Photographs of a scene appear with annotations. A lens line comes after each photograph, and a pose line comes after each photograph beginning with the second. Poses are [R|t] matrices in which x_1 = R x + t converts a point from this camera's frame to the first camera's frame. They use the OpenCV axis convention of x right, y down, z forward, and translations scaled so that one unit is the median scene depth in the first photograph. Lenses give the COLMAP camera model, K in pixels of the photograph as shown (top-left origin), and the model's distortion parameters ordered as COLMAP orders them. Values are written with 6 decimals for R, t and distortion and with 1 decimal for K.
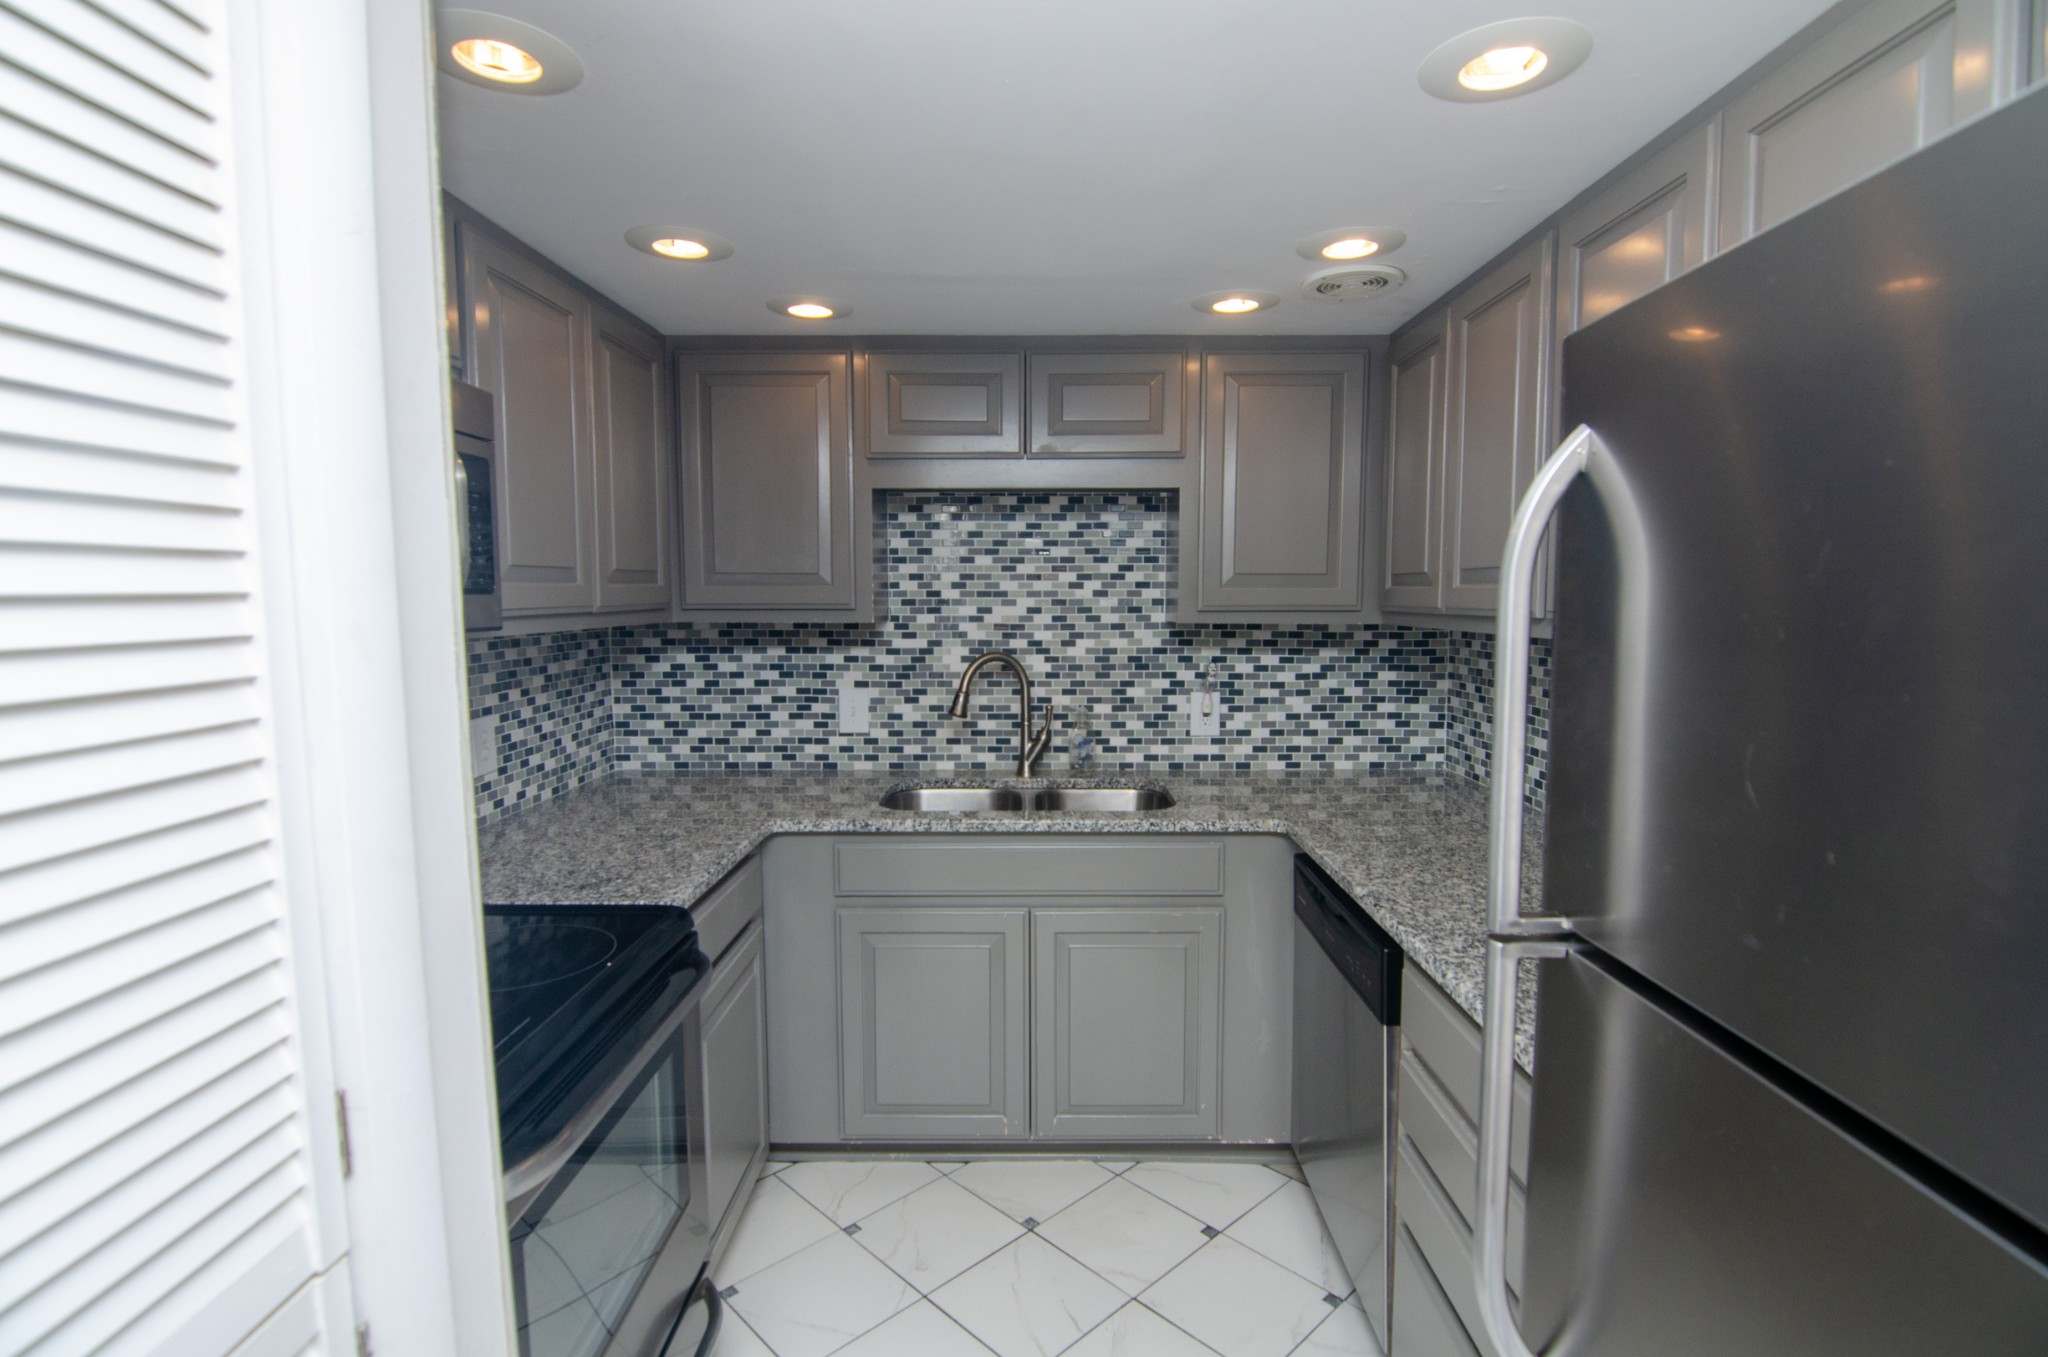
lens RADIAL K [[1000.5, 0, 1056.6], [0, 1000.5, 678.0], [0, 0, 1]] dist [0.001649, -0.014248]
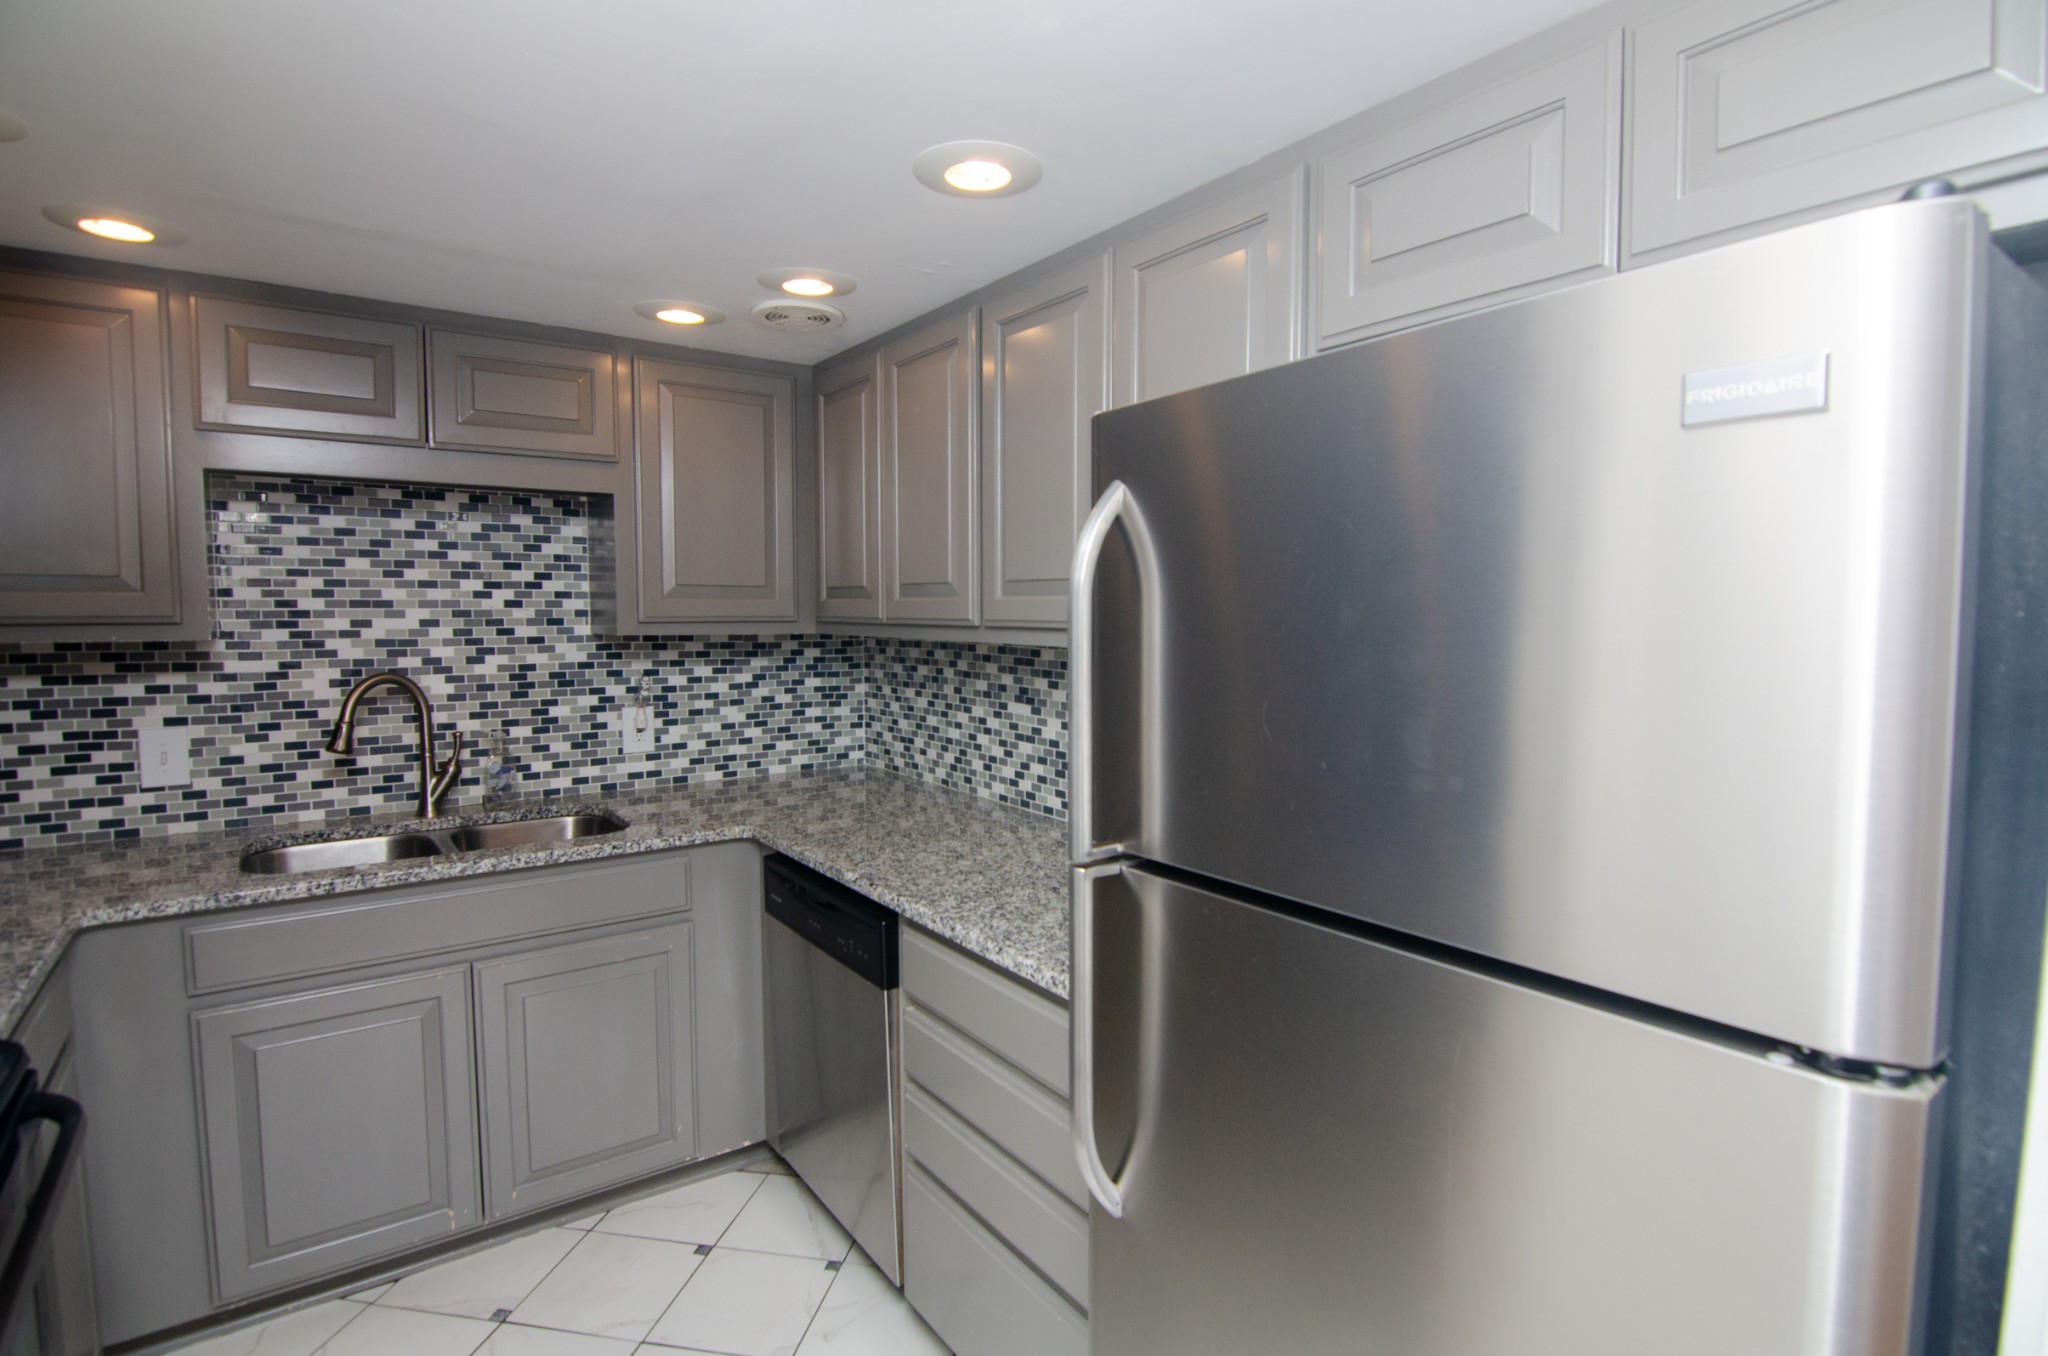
lens RADIAL K [[1000.5, 0, 1056.6], [0, 1000.5, 677.5], [0, 0, 1]] dist [0.001649, -0.014248]
pose [[0.795719, -0.039616, 0.604370, -0.115135], [0.047711, 0.998858, 0.002657, 0.002547], [-0.603784, 0.026721, 0.796700, -0.009703]]
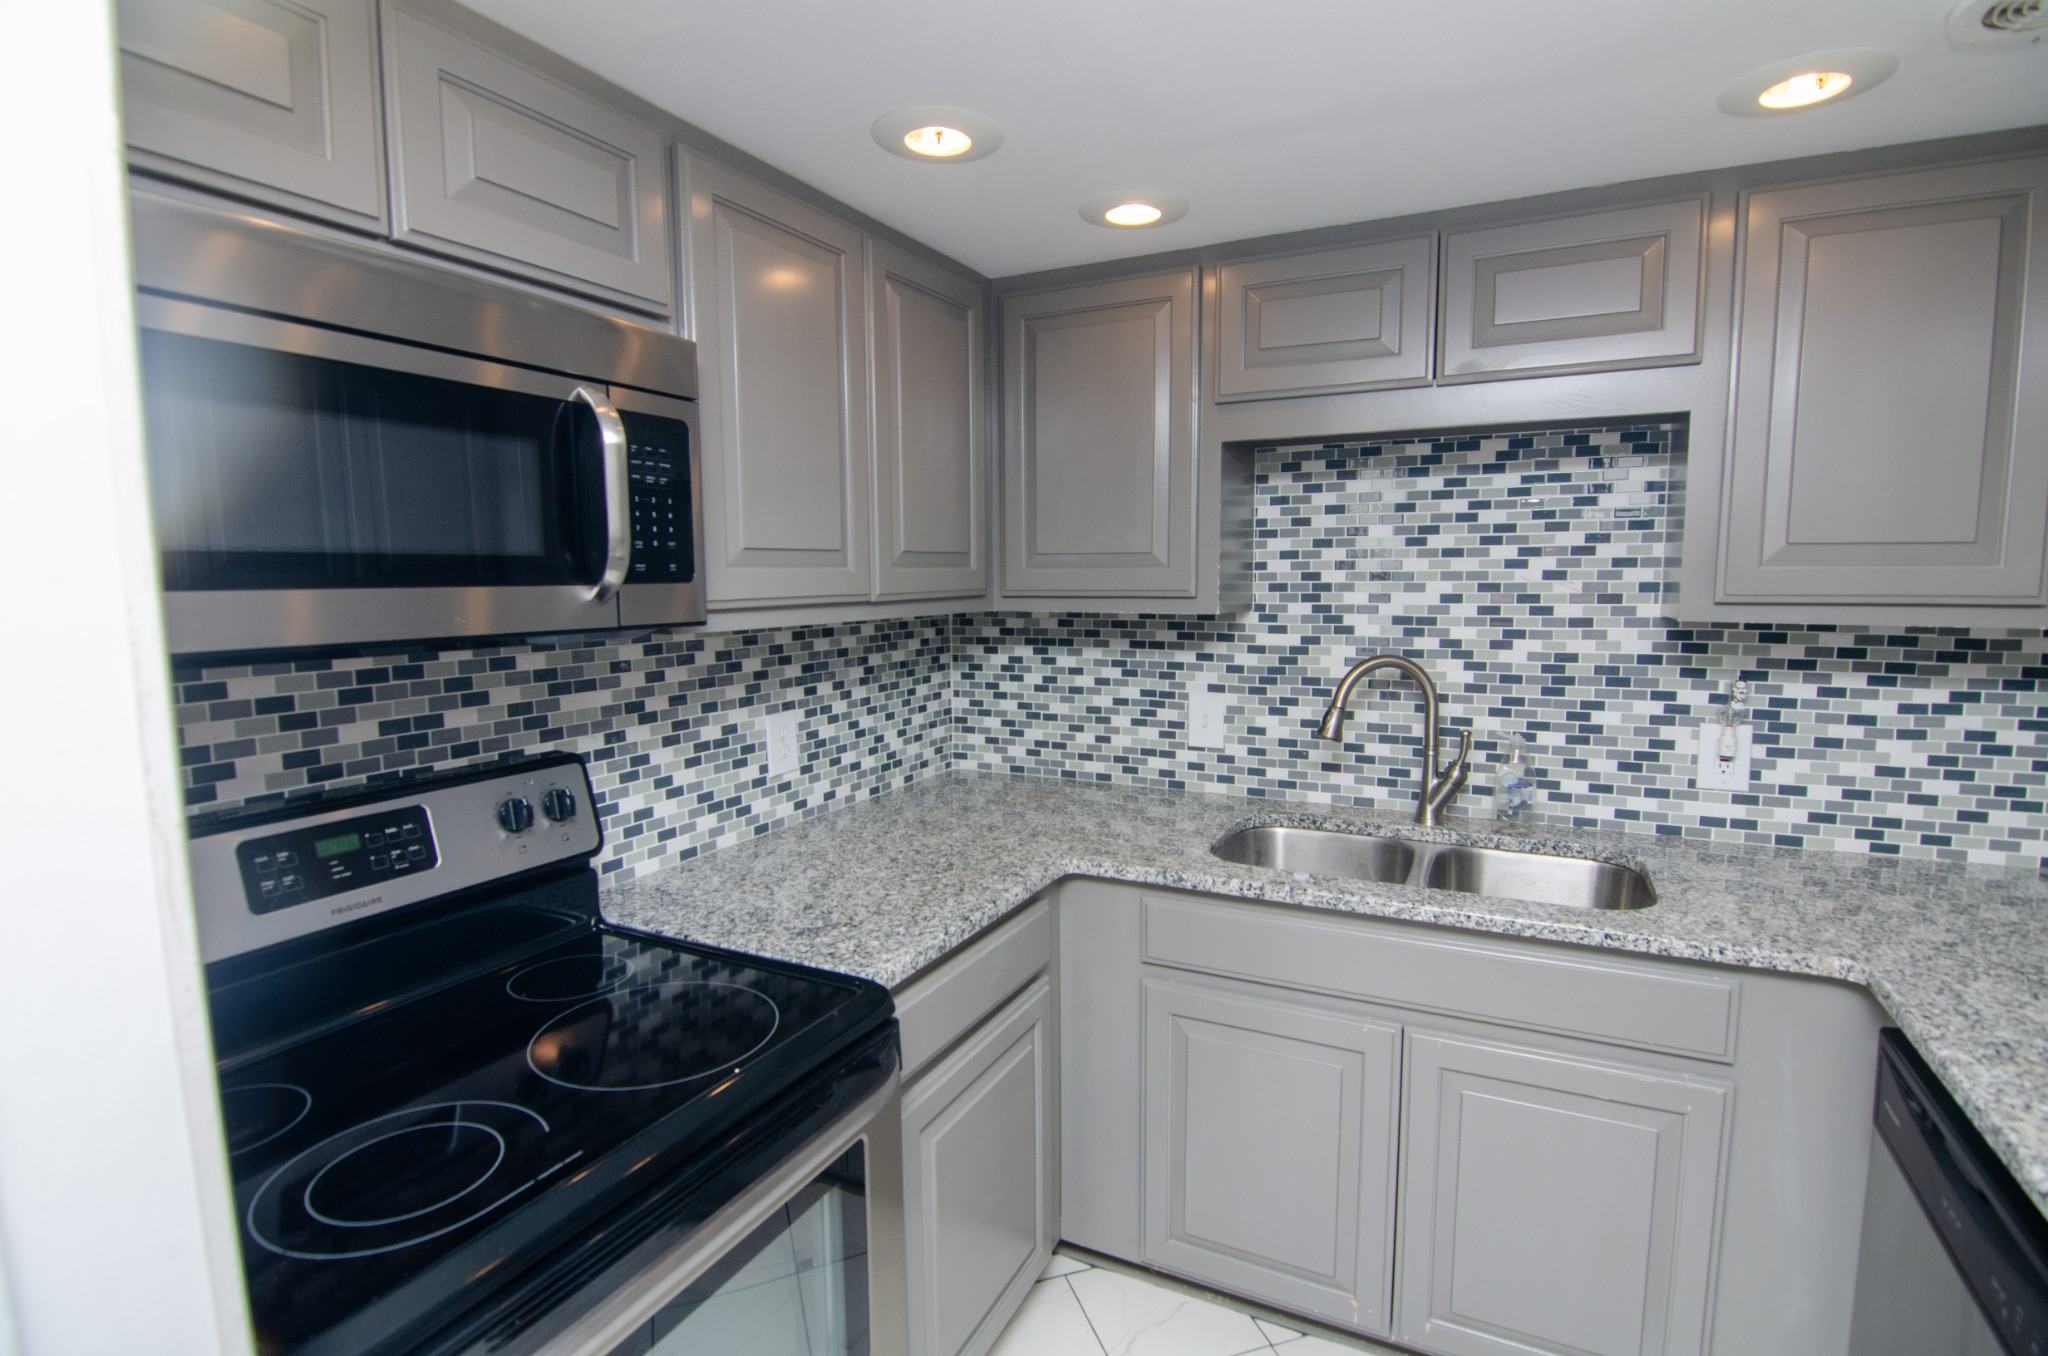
lens RADIAL K [[968.8, 0, 1052.3], [0, 968.8, 674.0], [0, 0, 1]] dist [-0.004581, -0.013956]
pose [[0.886005, 0.043081, -0.461669, 0.048337], [-0.033274, 0.999015, 0.029367, -0.023735], [0.462480, -0.010657, 0.886566, 0.239432]]
